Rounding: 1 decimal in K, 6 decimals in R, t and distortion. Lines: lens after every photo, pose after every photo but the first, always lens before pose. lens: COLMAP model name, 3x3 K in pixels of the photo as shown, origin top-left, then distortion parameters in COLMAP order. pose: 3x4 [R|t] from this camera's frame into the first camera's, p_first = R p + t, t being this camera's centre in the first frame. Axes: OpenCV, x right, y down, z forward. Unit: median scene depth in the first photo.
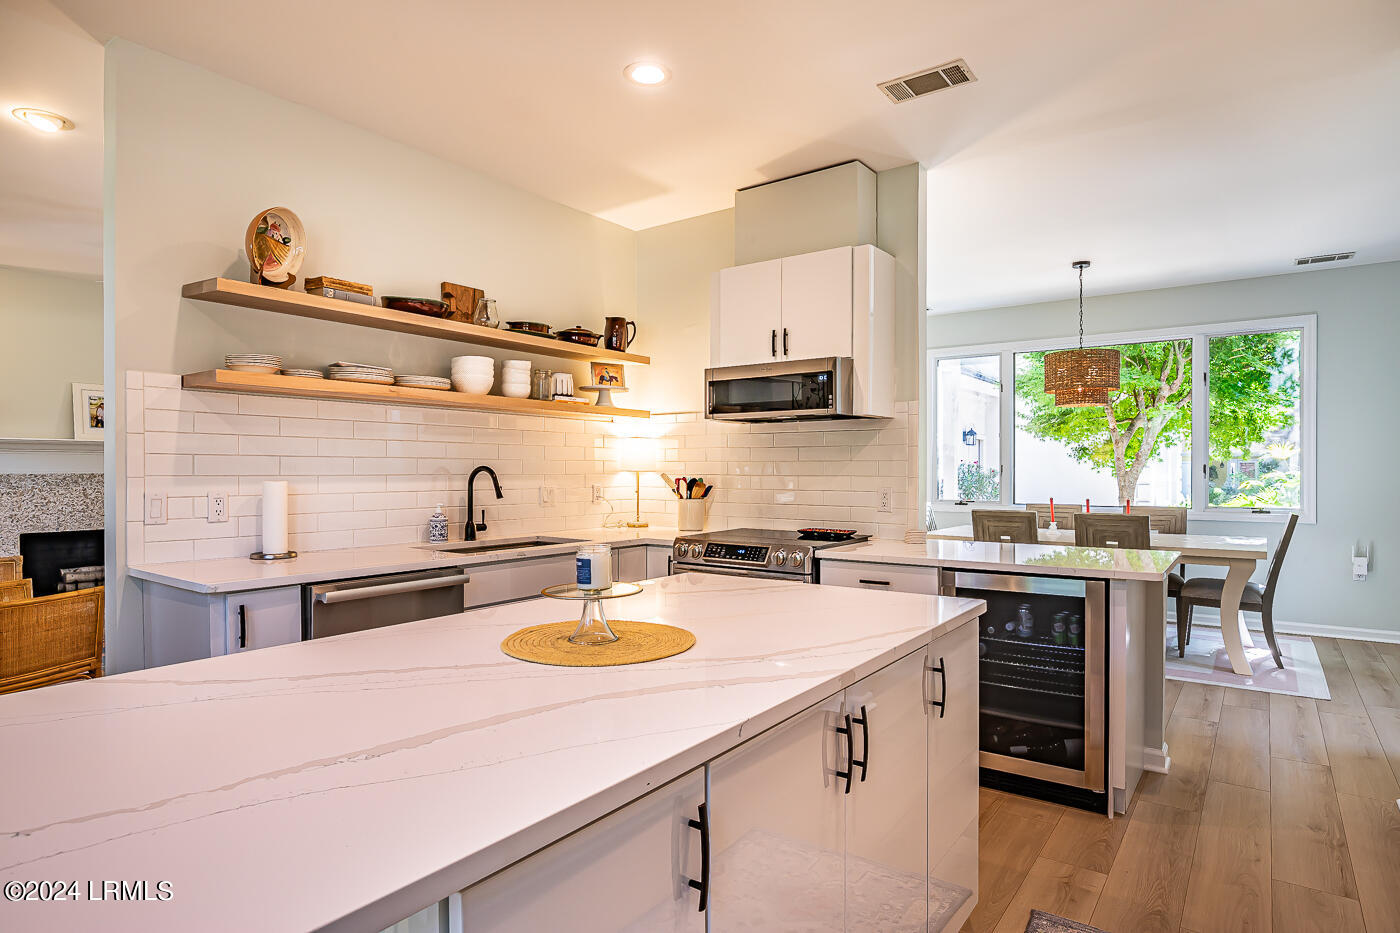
lens RADIAL K [[811.1, 0, 700.0], [0, 811.1, 466.5], [0, 0, 1]] dist [-0.000600, -0.000254]
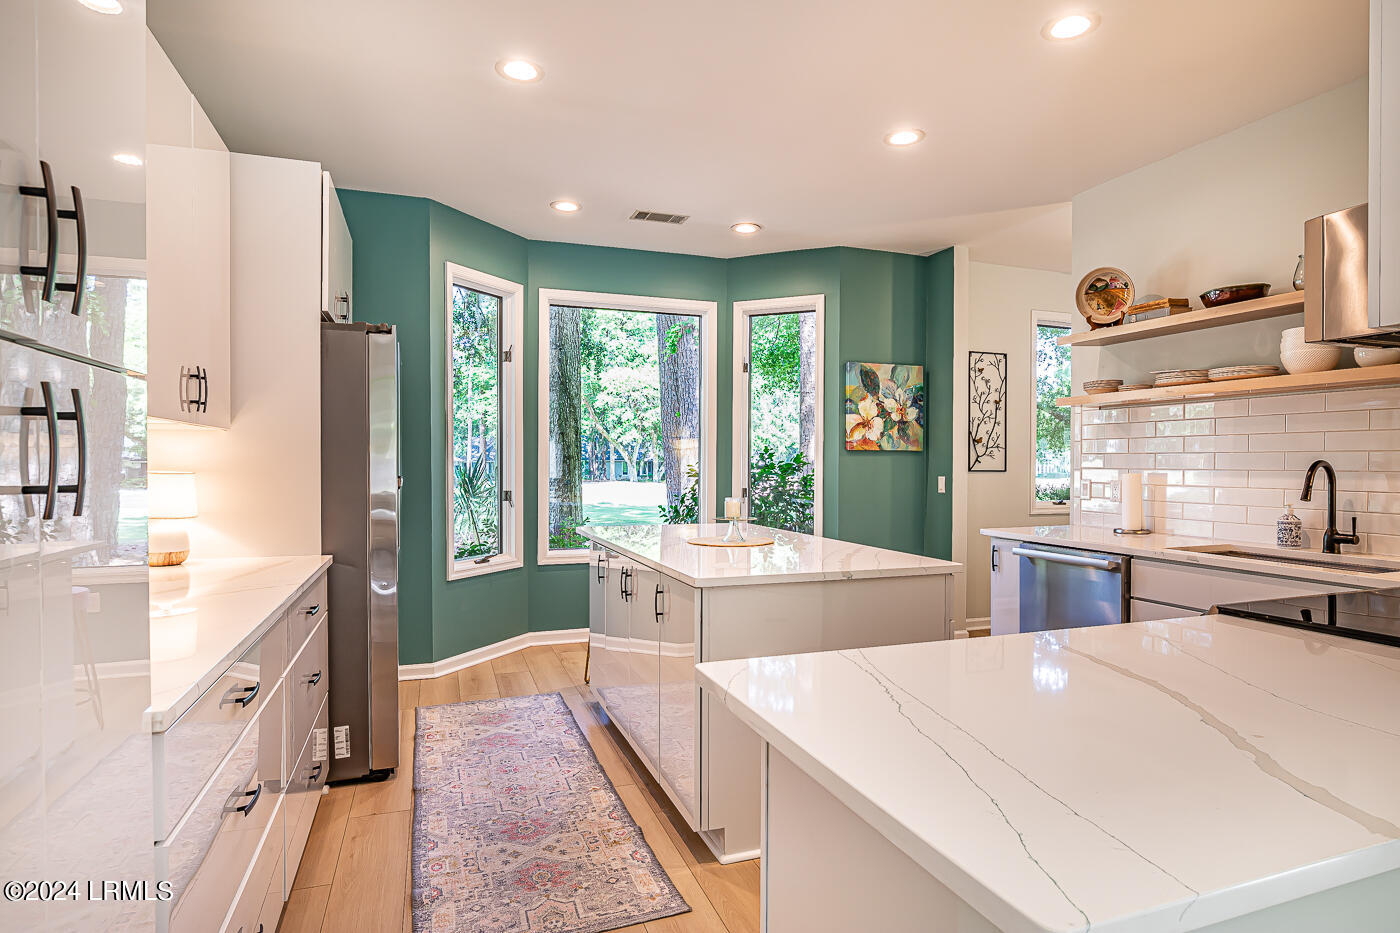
lens RADIAL K [[762.9, 0, 703.5], [0, 762.9, 472.2], [0, 0, 1]] dist [-0.006242, -0.001257]
pose [[-0.575195, 0.009008, -0.817966, 0.683728], [-0.001582, 0.999925, 0.012125, 0.002368], [0.818014, 0.008268, -0.575138, 0.910969]]
